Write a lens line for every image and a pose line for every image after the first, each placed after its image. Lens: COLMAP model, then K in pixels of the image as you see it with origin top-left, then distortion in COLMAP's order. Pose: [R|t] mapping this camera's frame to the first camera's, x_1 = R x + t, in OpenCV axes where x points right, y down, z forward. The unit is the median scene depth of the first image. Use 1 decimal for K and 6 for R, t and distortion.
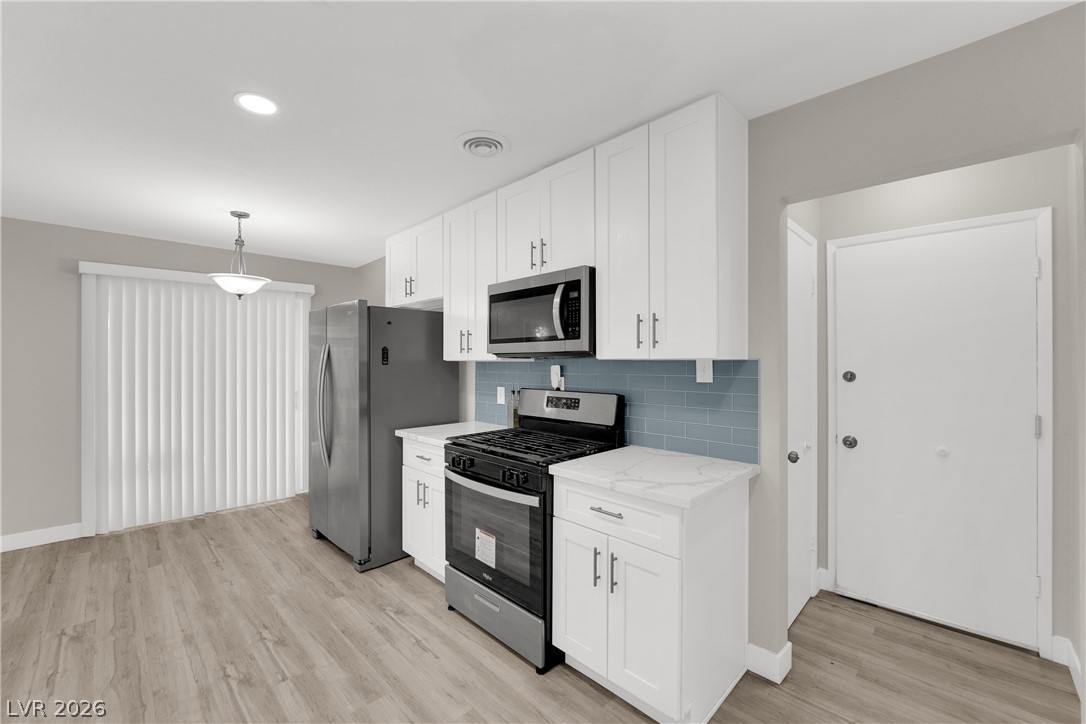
lens RADIAL K [[437.9, 0, 541.8], [0, 437.9, 362.4], [0, 0, 1]] dist [-0.012976, -0.001343]
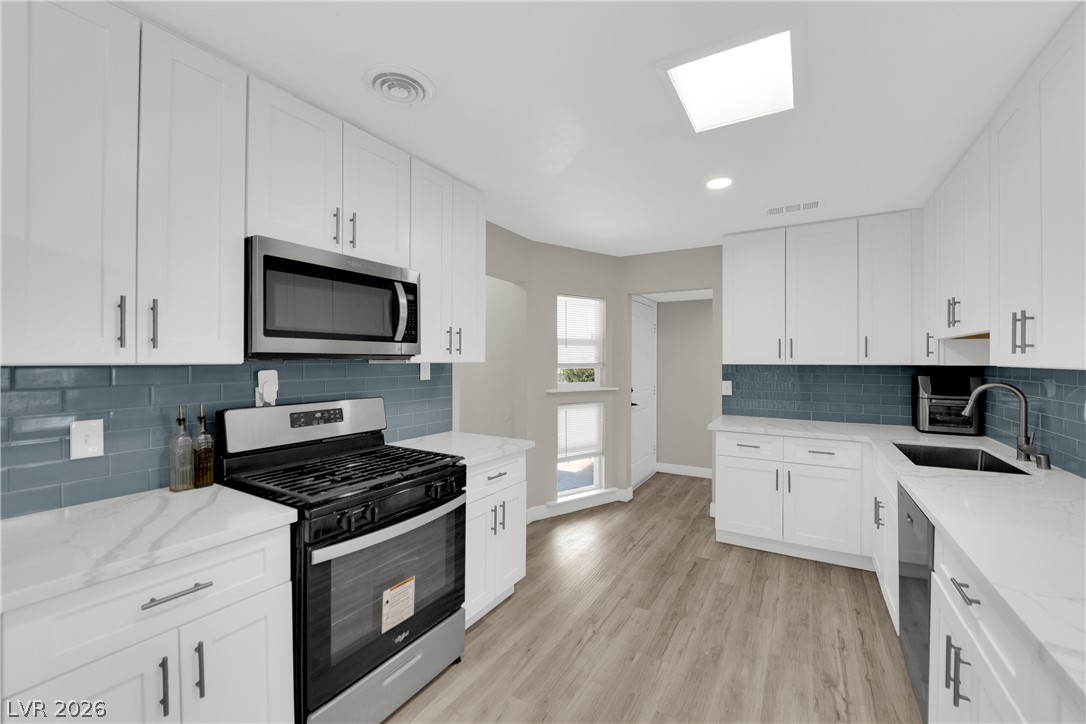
lens RADIAL K [[437.9, 0, 544.6], [0, 437.9, 361.1], [0, 0, 1]] dist [-0.012976, -0.001343]
pose [[-0.248393, -0.002795, 0.968655, -0.916879], [-0.004959, 0.999986, 0.001614, -0.013687], [-0.968647, -0.004402, -0.248403, 0.907613]]
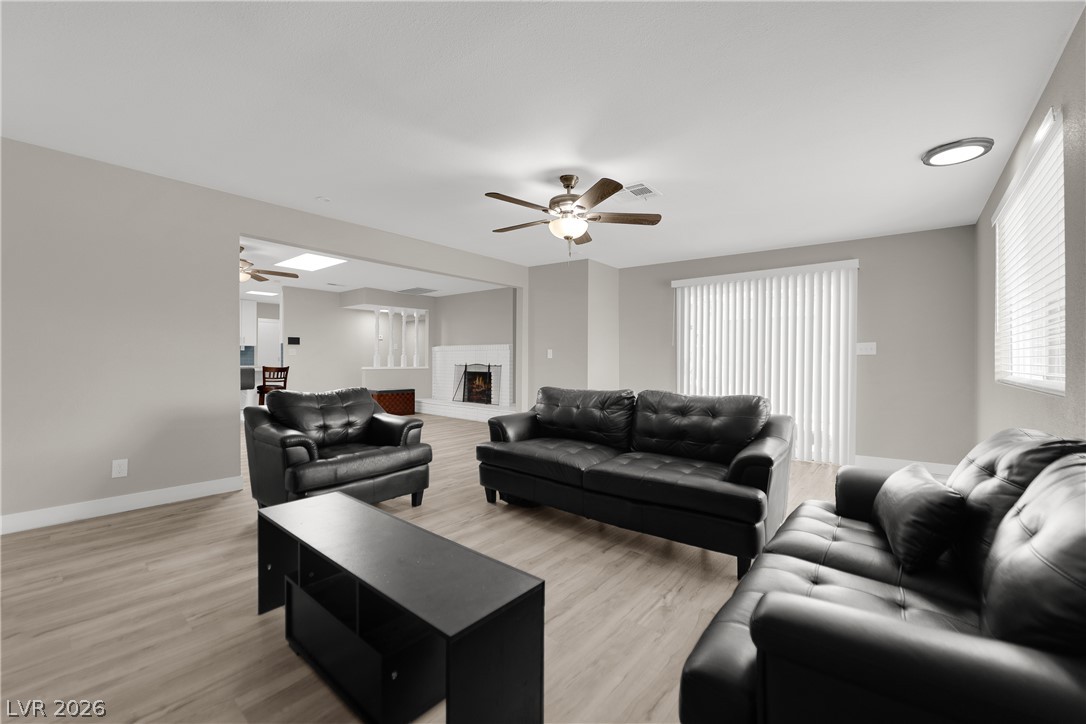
lens RADIAL K [[437.9, 0, 544.6], [0, 437.9, 361.5], [0, 0, 1]] dist [-0.012976, -0.001343]
pose [[-0.097384, -0.003095, 0.995242, -4.542541], [-0.008730, 0.999959, 0.002255, 0.121486], [-0.995209, -0.008469, -0.097407, -1.800910]]
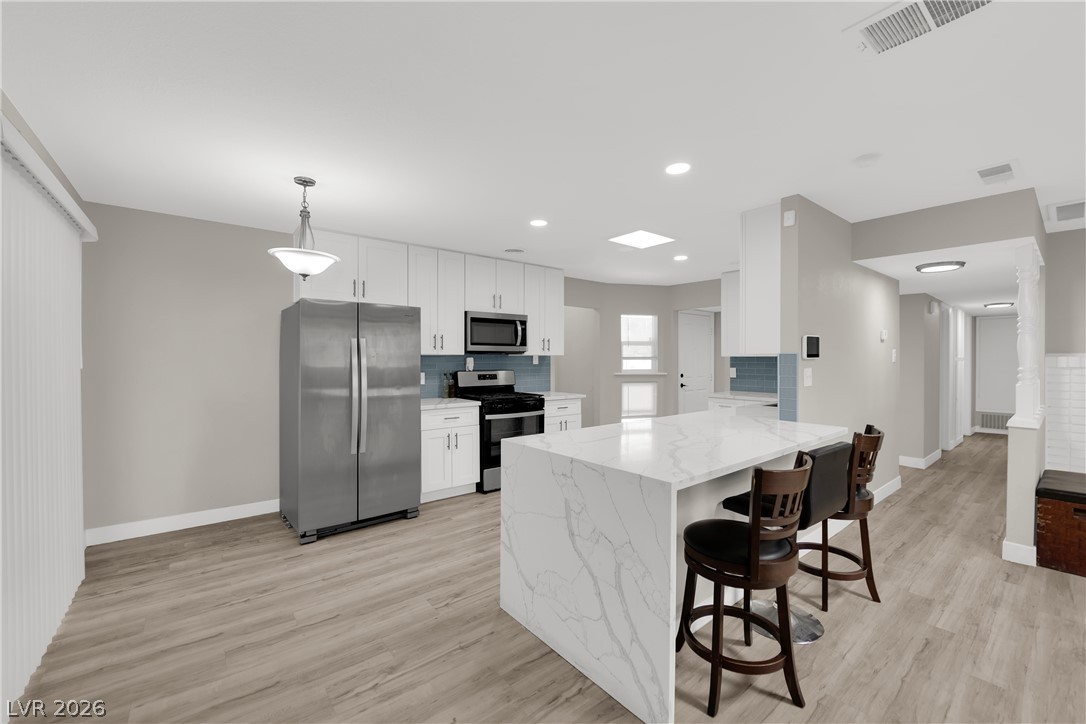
lens RADIAL K [[437.9, 0, 544.6], [0, 437.9, 360.9], [0, 0, 1]] dist [-0.012976, -0.001343]
pose [[0.105697, -0.004008, 0.994390, -2.108149], [-0.002497, 0.999988, 0.004296, 0.013476], [-0.994395, -0.002937, 0.105686, 0.615184]]
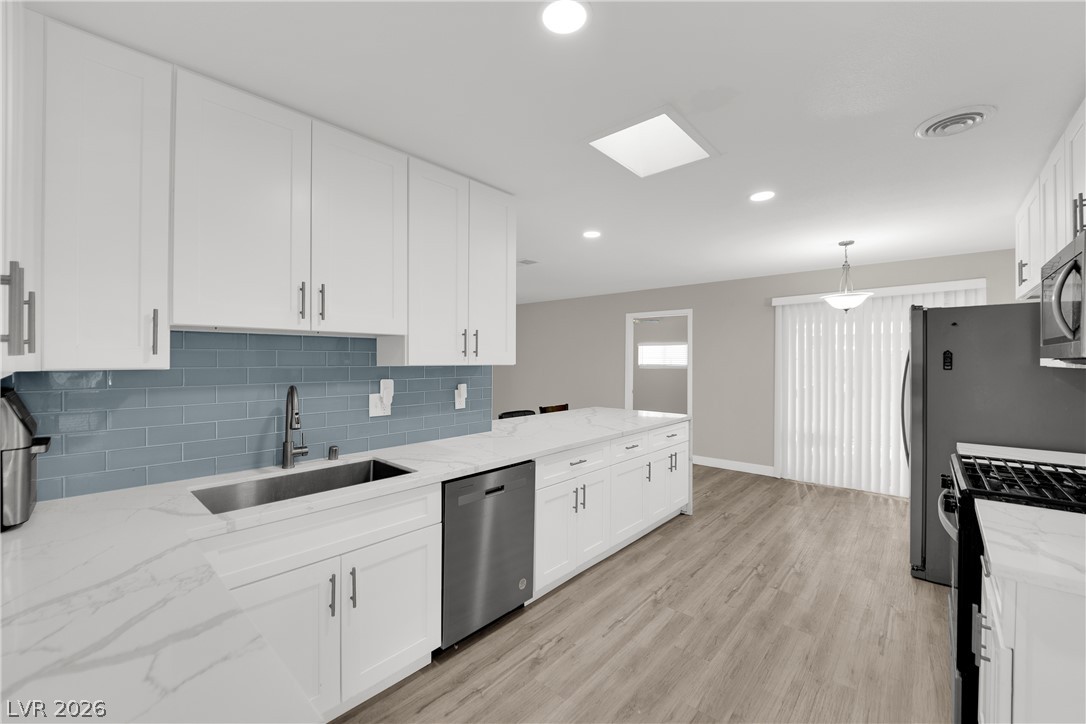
lens RADIAL K [[437.9, 0, 540.8], [0, 437.9, 362.4], [0, 0, 1]] dist [-0.012976, -0.001343]
pose [[0.053907, 0.007545, -0.998517, 0.662241], [-0.000826, 0.999971, 0.007511, -0.022152], [0.998546, 0.000420, 0.053912, 0.117657]]
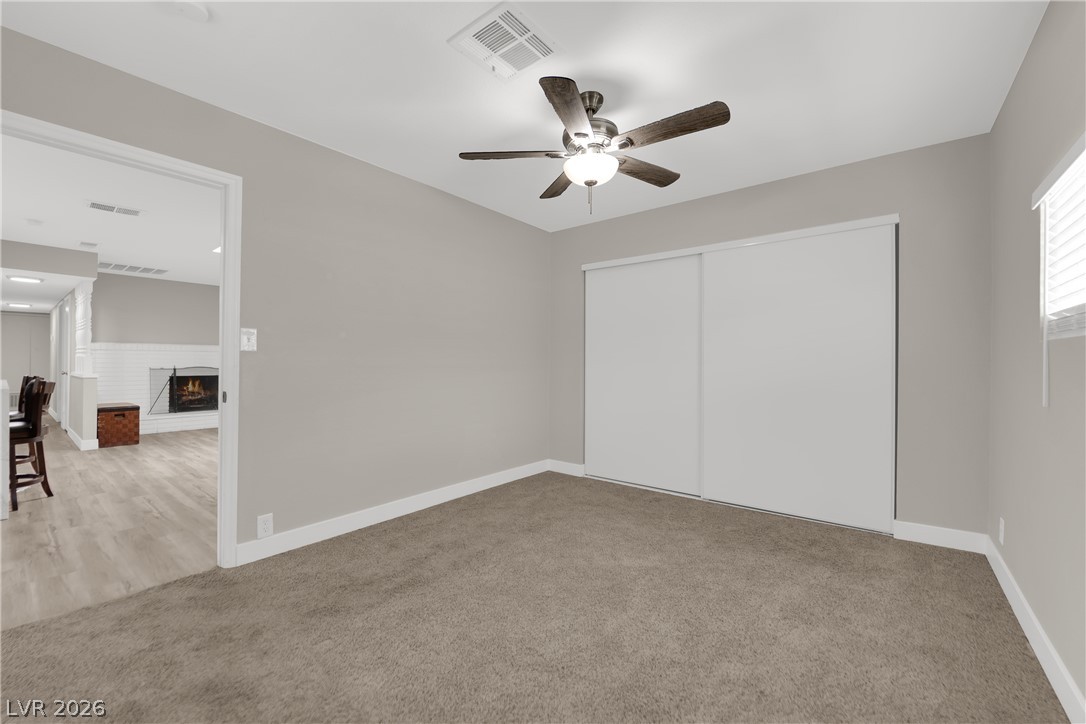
lens RADIAL K [[437.9, 0, 533.5], [0, 437.9, 362.3], [0, 0, 1]] dist [-0.012976, -0.001343]
pose [[-0.994363, -0.006431, -0.105831, -2.894752], [-0.006016, 0.999973, -0.004234, 0.120624], [0.105855, -0.003573, -0.994375, 1.988737]]
